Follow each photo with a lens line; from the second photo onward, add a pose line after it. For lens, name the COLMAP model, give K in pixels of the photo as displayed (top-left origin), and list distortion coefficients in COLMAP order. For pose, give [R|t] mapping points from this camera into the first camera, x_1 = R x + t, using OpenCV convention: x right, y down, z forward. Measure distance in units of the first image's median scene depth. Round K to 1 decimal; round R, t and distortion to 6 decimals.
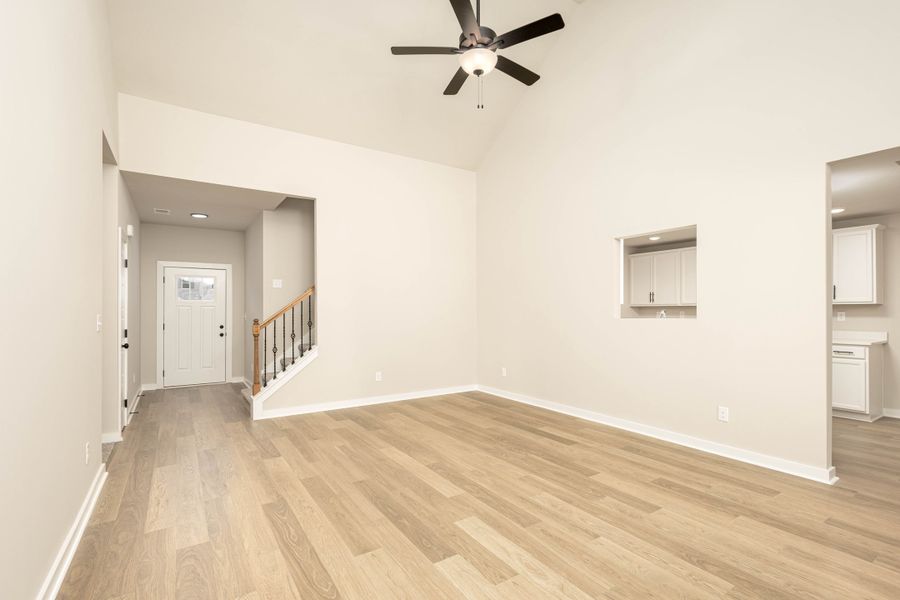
lens RADIAL K [[422.2, 0, 449.4], [0, 422.2, 307.5], [0, 0, 1]] dist [0.005258, -0.000092]
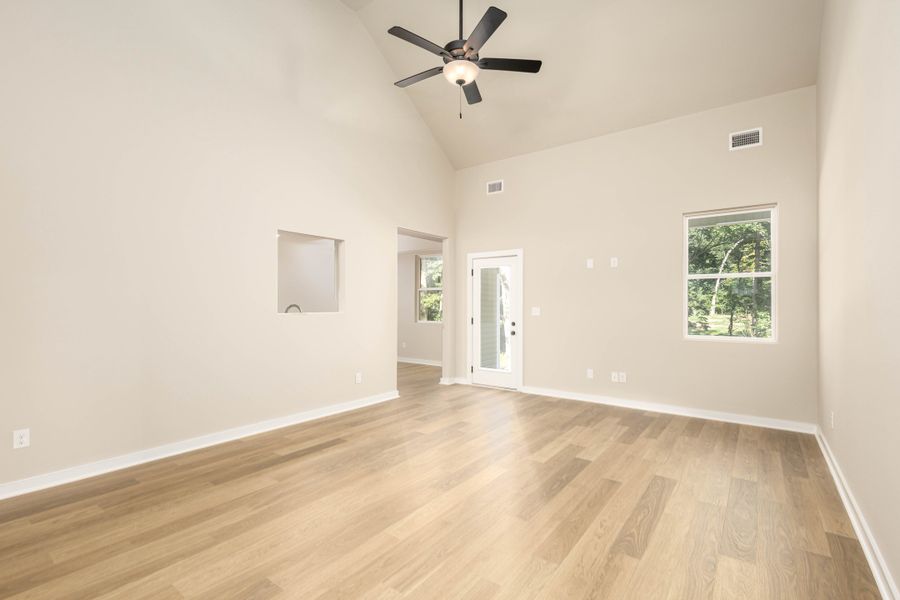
lens RADIAL K [[422.2, 0, 449.9], [0, 422.2, 300.2], [0, 0, 1]] dist [0.005258, -0.000092]
pose [[-0.358828, 0.012139, 0.933325, -0.875399], [-0.006273, 0.999861, -0.015416, 0.008682], [-0.933383, -0.011386, -0.358702, 1.345527]]
